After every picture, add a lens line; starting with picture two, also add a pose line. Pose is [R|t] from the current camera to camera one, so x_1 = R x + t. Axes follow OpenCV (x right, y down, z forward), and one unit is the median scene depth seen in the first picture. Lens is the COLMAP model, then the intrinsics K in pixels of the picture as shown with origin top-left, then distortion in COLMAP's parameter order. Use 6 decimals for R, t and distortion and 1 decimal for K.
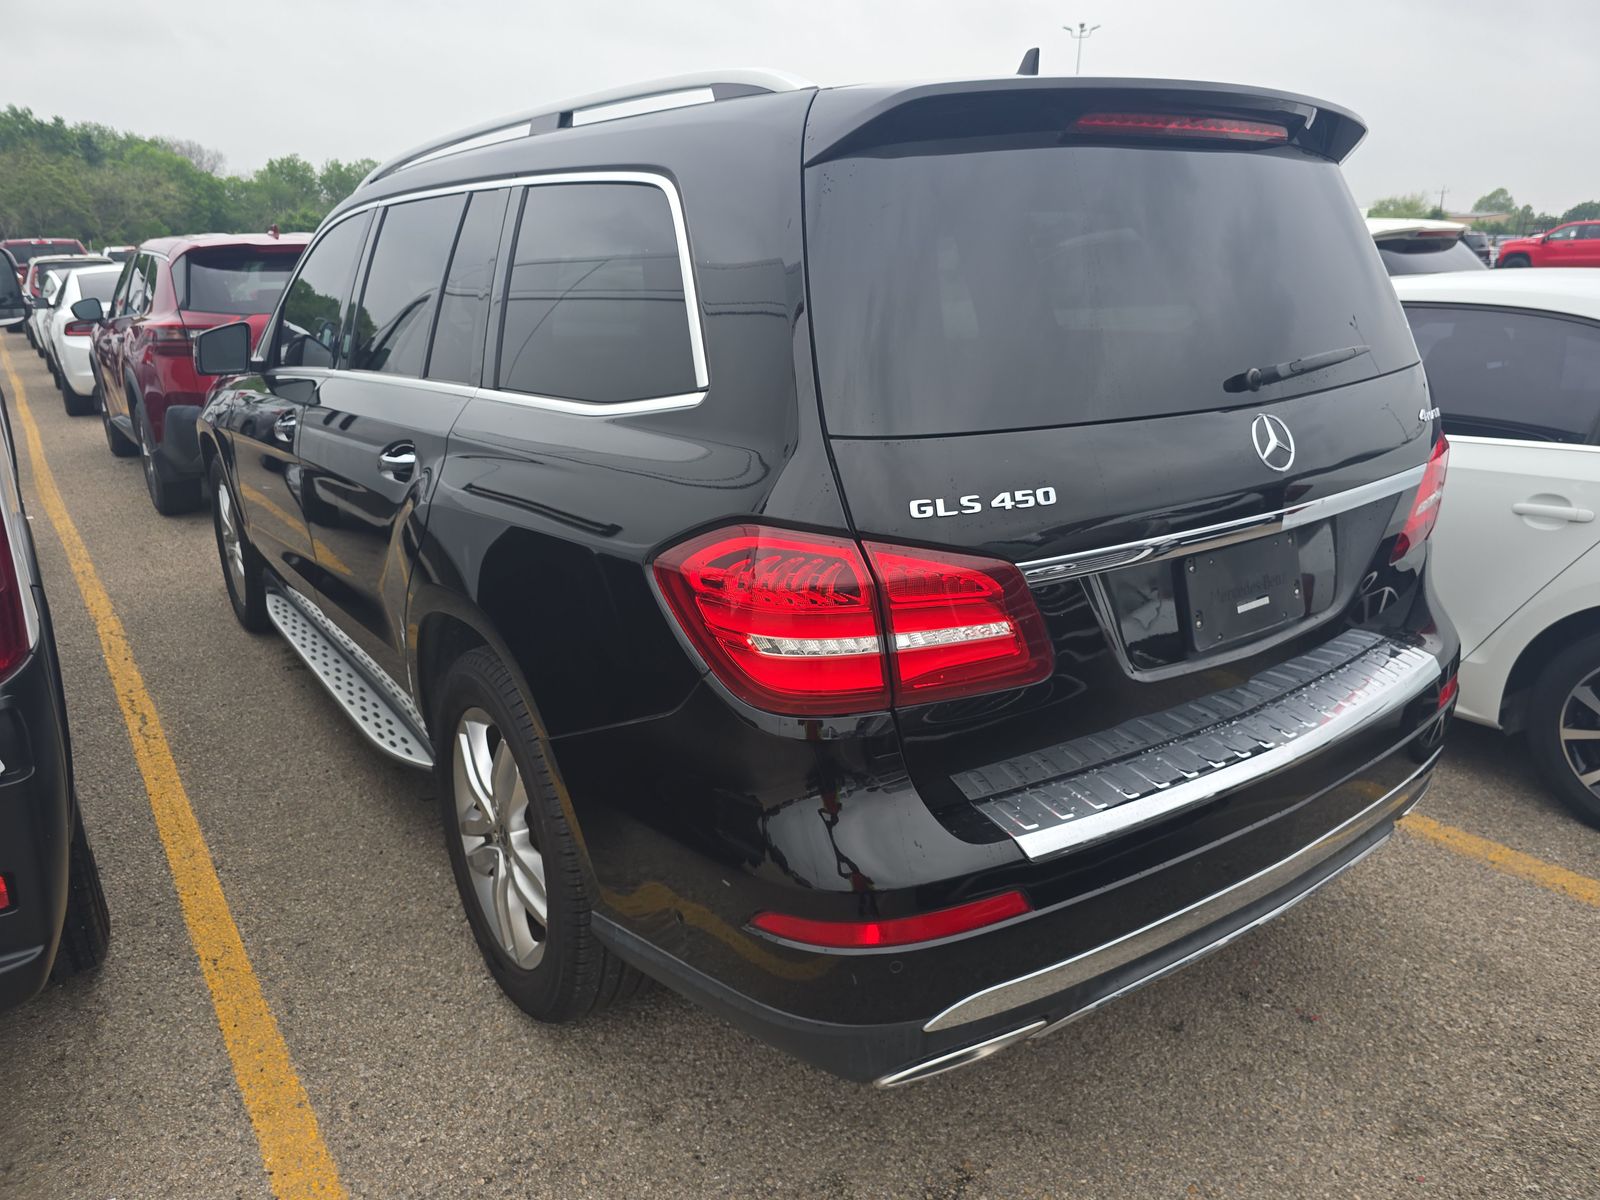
lens RADIAL K [[1084.3, 0, 794.7], [0, 1084.3, 591.6], [0, 0, 1]] dist [-0.005321, 0.001908]
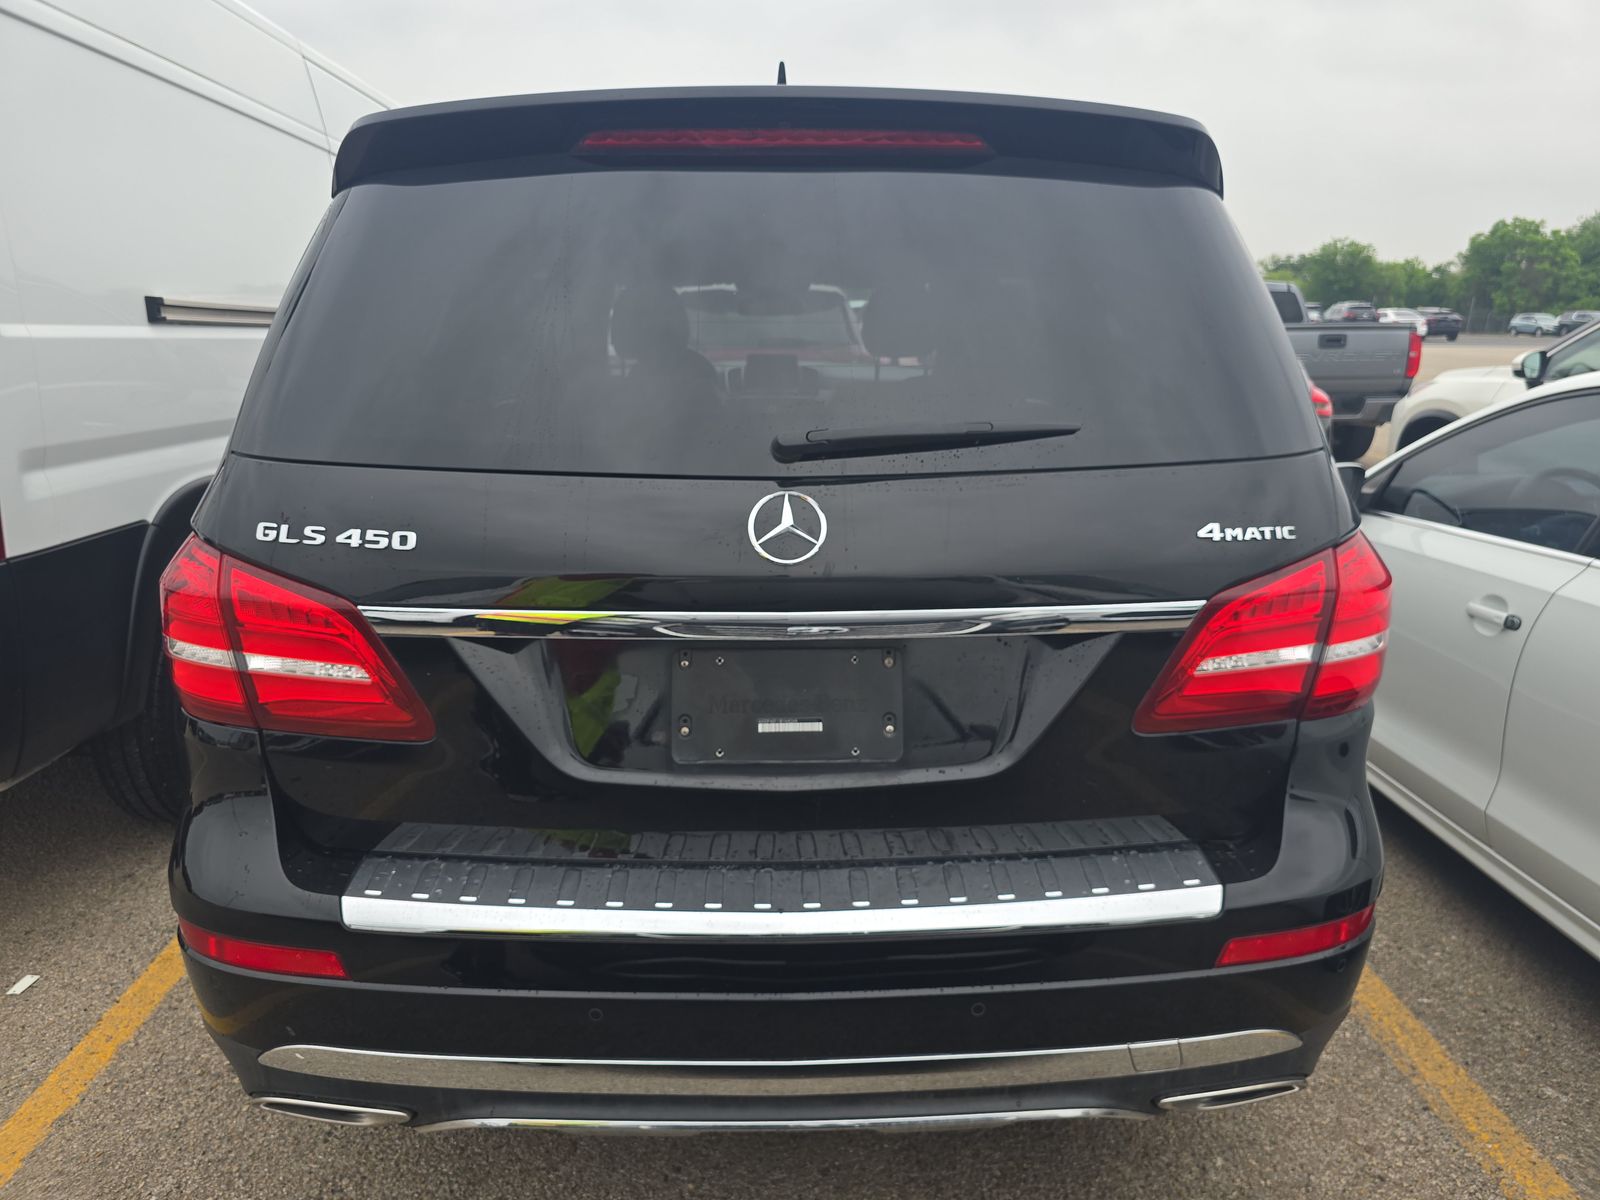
lens RADIAL K [[1084.3, 0, 798.4], [0, 1084.3, 613.4], [0, 0, 1]] dist [-0.005321, 0.001908]
pose [[0.875112, 0.177959, -0.450010, 0.952597], [-0.184715, 0.982356, 0.029271, -0.116786], [0.447279, 0.057508, 0.892544, 0.338028]]
